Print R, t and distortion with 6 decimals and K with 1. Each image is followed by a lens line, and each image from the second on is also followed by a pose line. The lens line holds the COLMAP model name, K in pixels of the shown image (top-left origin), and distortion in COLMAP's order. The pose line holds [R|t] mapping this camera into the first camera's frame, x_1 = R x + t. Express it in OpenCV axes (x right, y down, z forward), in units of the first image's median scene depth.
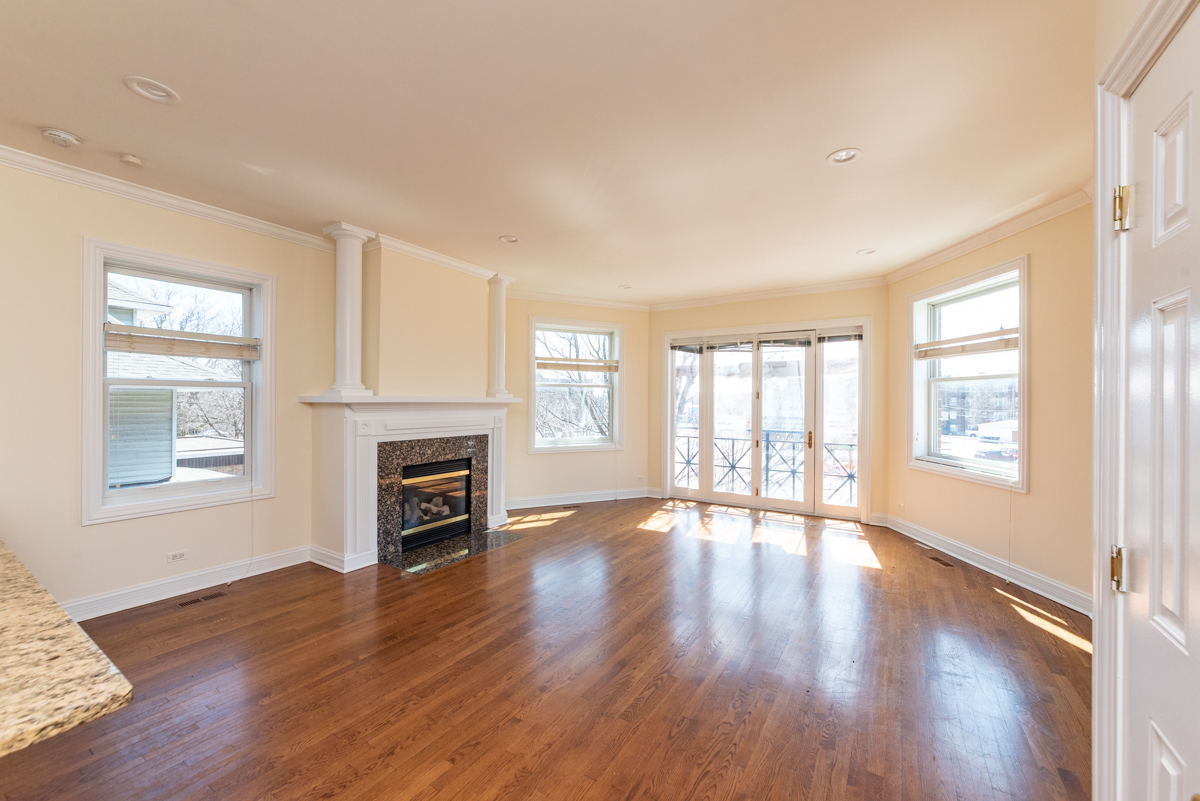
lens RADIAL K [[487.6, 0, 602.7], [0, 487.6, 401.8], [0, 0, 1]] dist [0.002445, -0.000555]
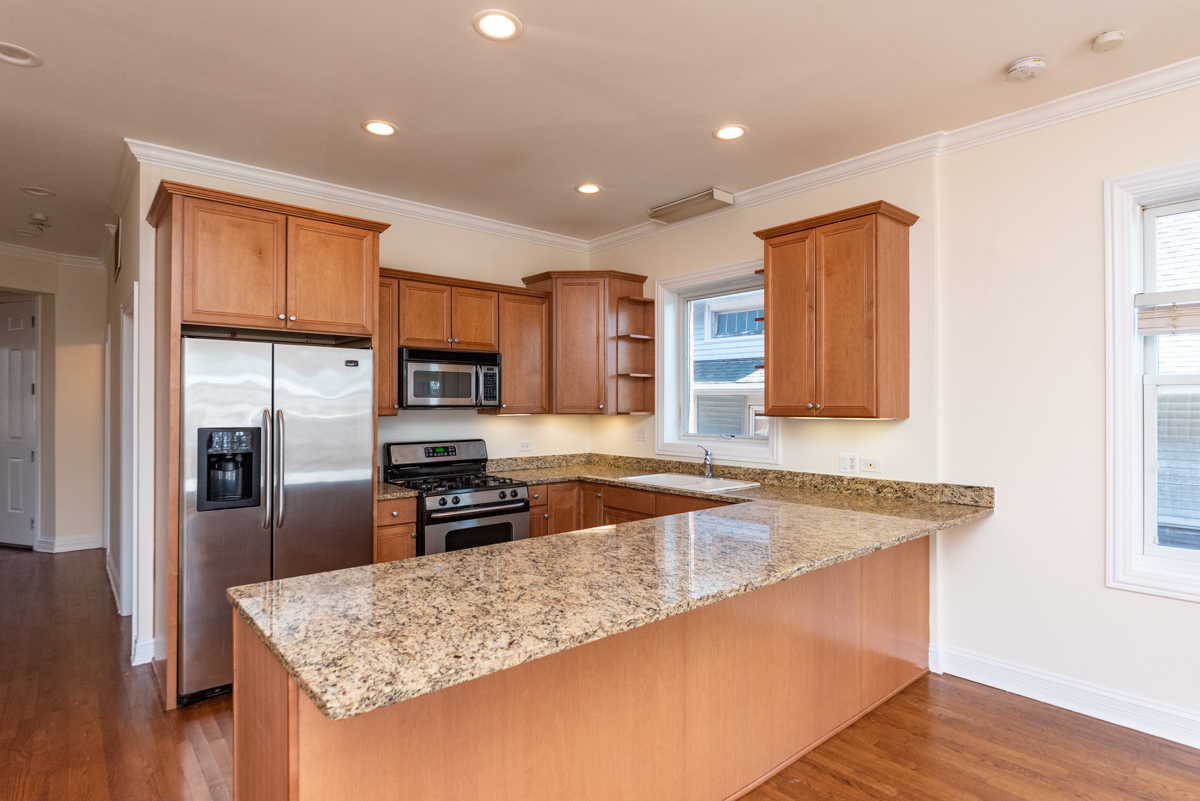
lens RADIAL K [[621.4, 0, 596.7], [0, 621.4, 400.0], [0, 0, 1]] dist [-0.013548, 0.000685]
pose [[-0.299409, -0.016947, -0.953975, 0.007007], [-0.005608, 0.999856, -0.016001, 0.001634], [0.954109, 0.000559, -0.299461, 0.352727]]
